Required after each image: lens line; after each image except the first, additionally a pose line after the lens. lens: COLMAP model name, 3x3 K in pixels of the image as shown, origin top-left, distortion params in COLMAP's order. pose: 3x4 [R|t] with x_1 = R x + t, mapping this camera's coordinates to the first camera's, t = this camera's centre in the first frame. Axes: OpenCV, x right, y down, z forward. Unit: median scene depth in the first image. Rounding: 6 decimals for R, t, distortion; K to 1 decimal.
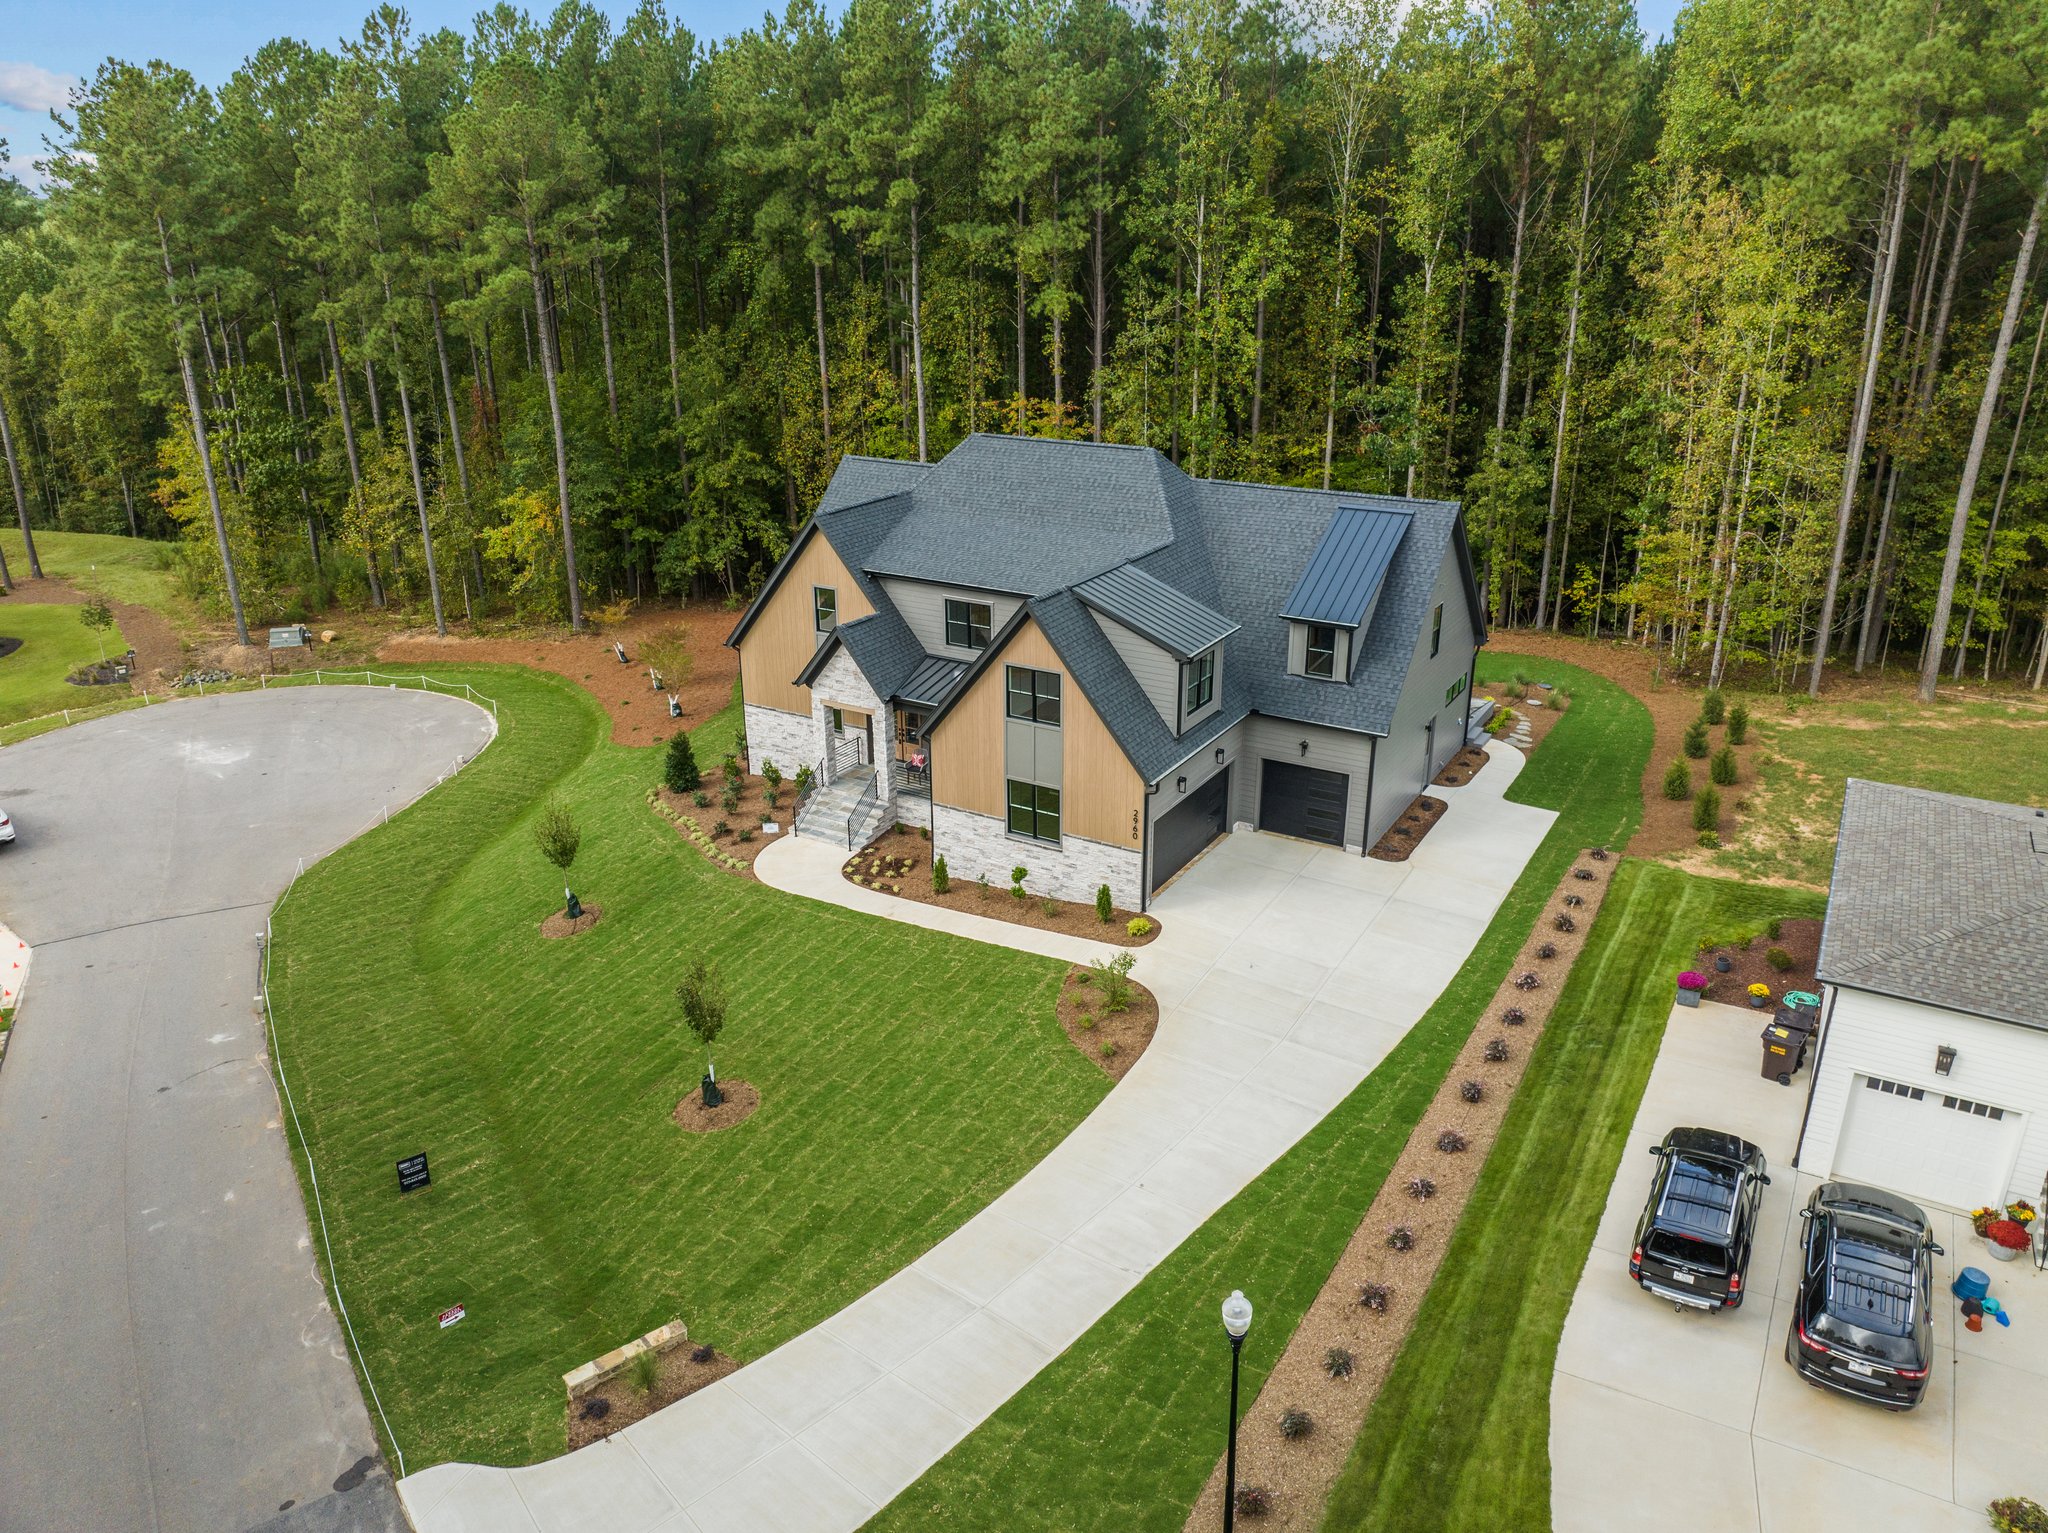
lens RADIAL K [[1444.2, 0, 1037.5], [0, 1444.2, 765.6], [0, 0, 1]] dist [-0.036338, -0.001966]
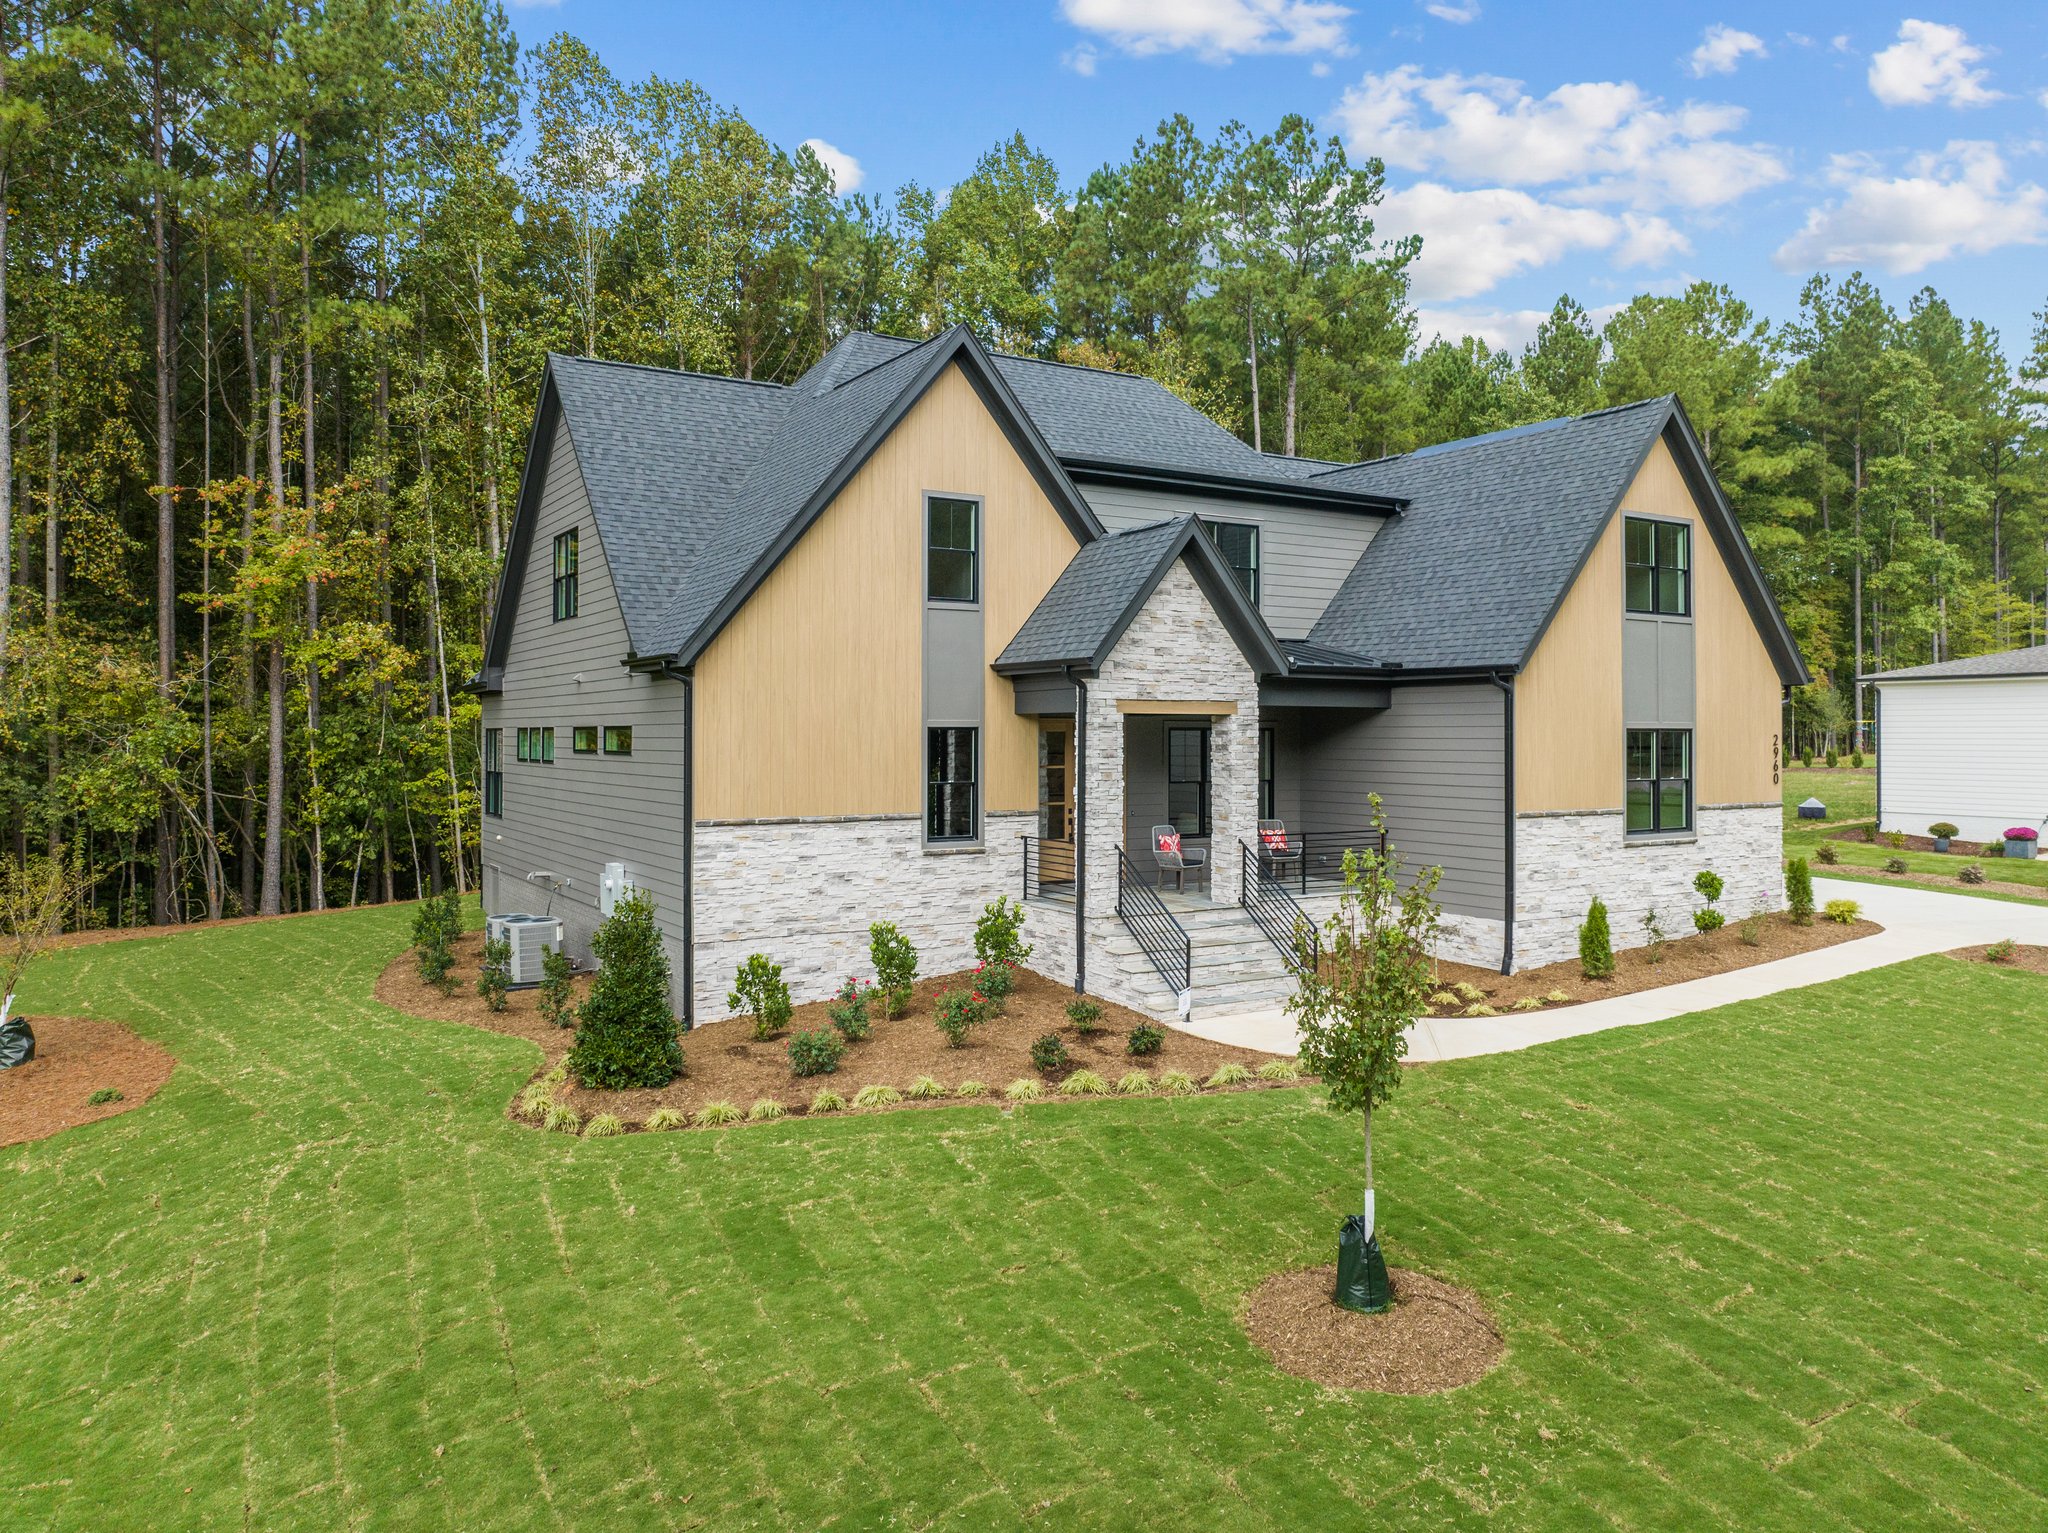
lens RADIAL K [[1452.5, 0, 1025.9], [0, 1452.5, 727.7], [0, 0, 1]] dist [-0.013471, -0.041744]
pose [[0.471479, 0.007278, 0.881847, -0.587222], [0.314700, 0.932741, -0.175951, 0.032030], [-0.823815, 0.360475, 0.437477, 0.893140]]
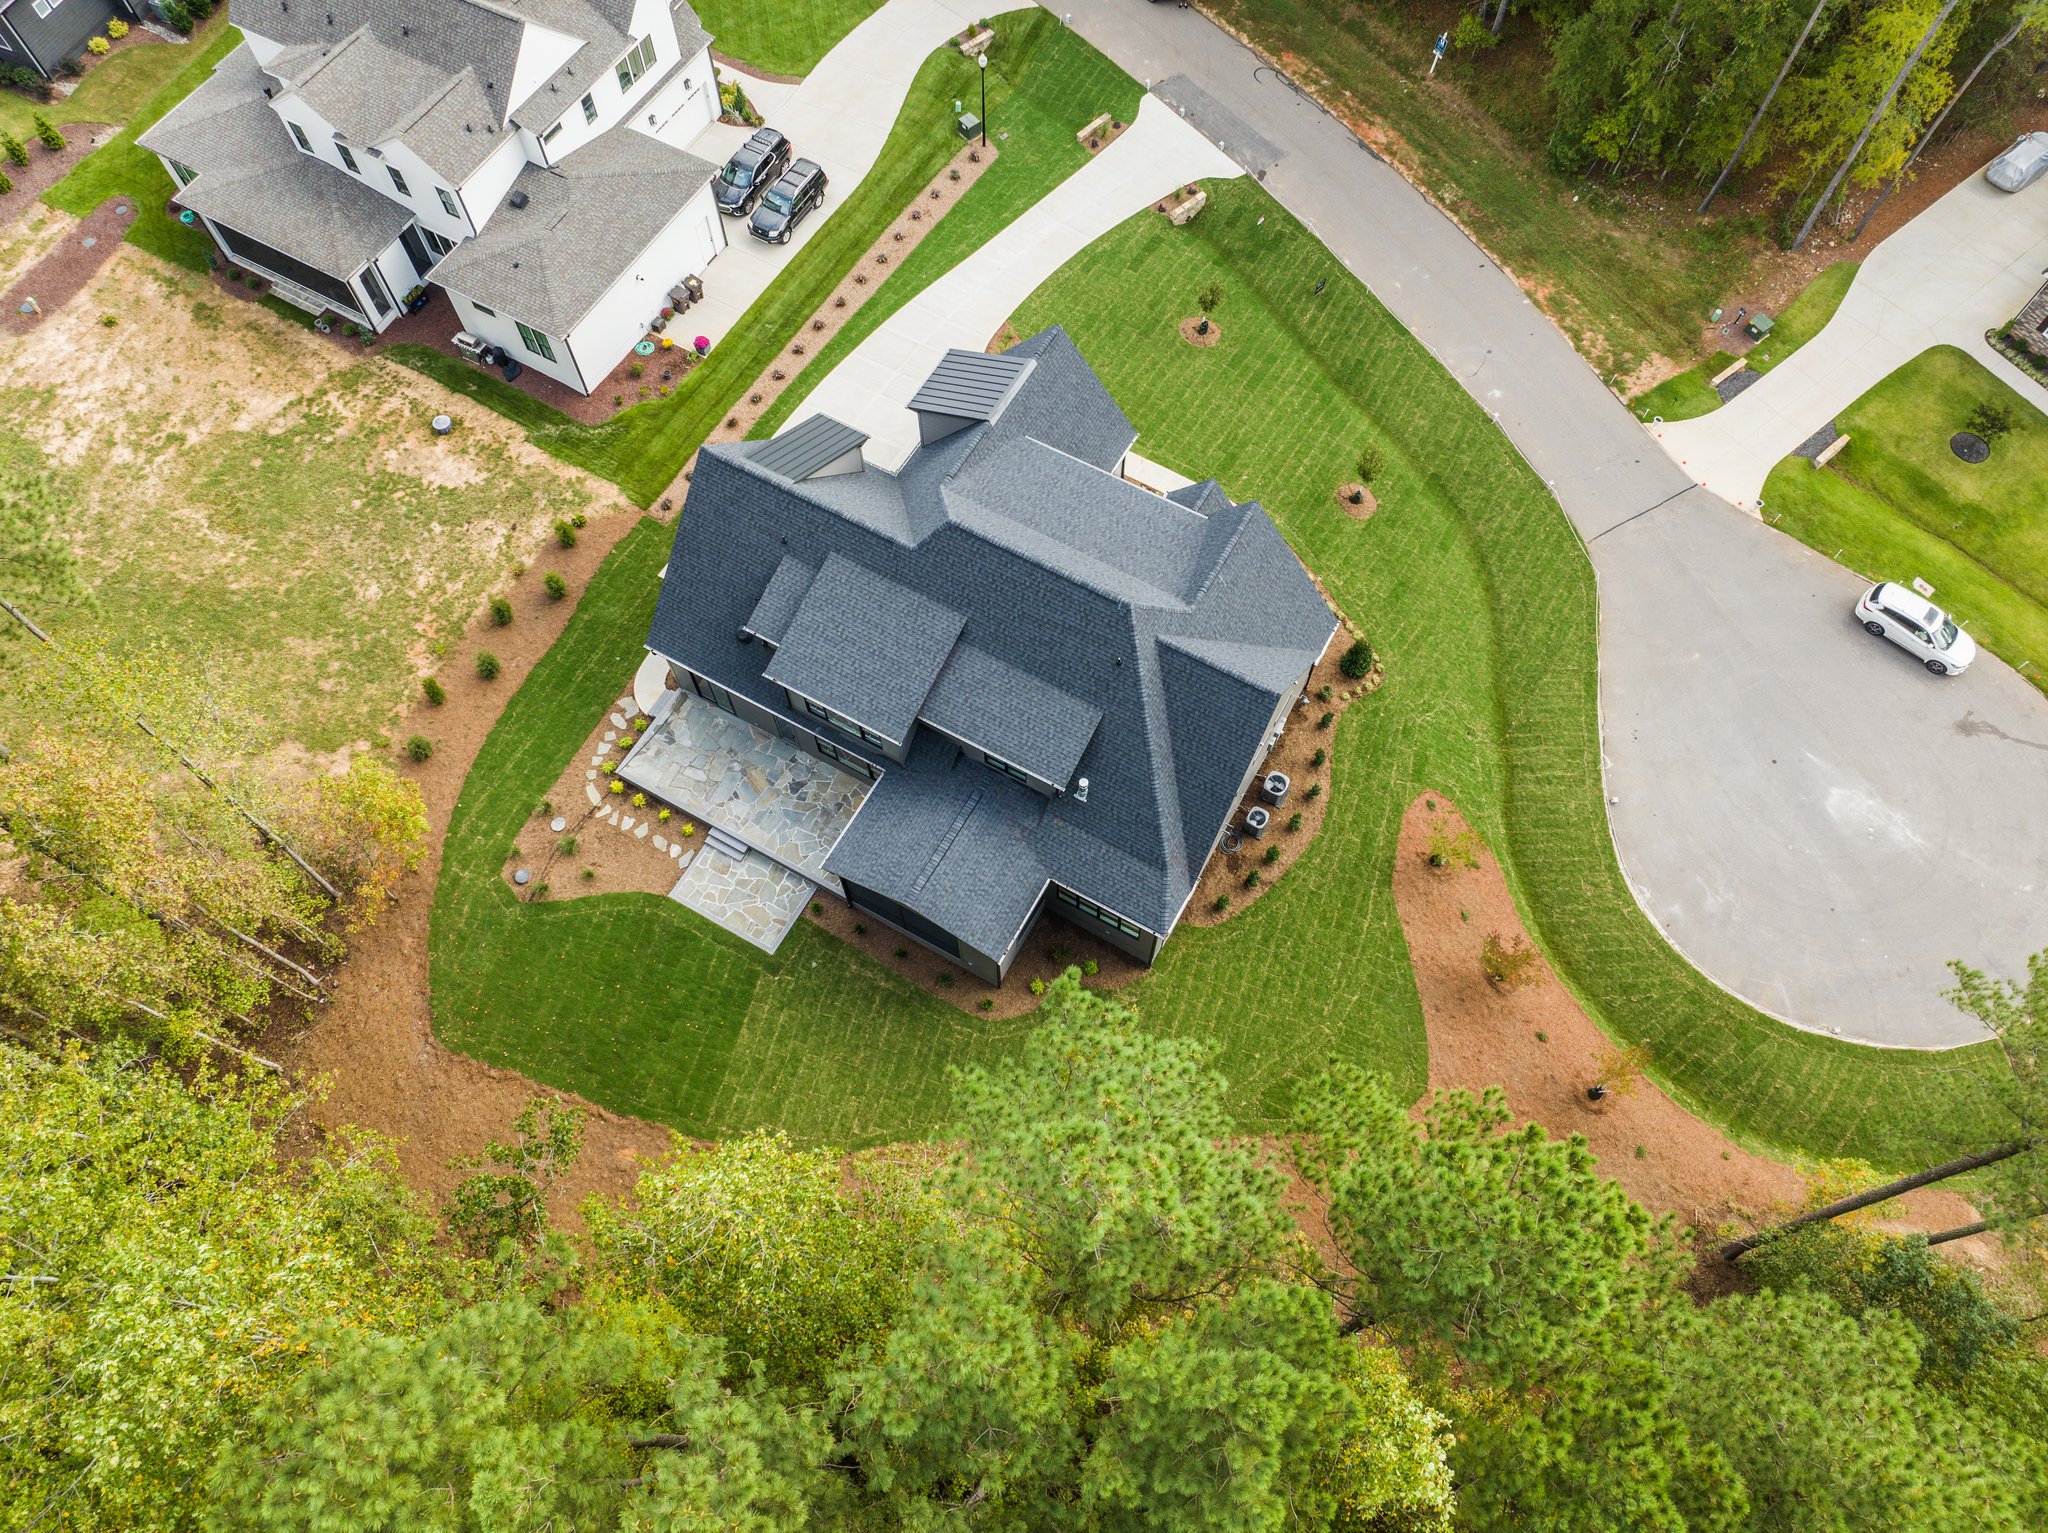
lens RADIAL K [[1444.2, 0, 1037.5], [0, 1444.2, 765.6], [0, 0, 1]] dist [-0.036338, -0.001966]
pose [[-0.999767, 0.019482, -0.009262, 0.032550], [-0.007598, 0.083840, 0.996450, -1.374641], [0.020190, 0.996289, -0.083672, 1.394369]]
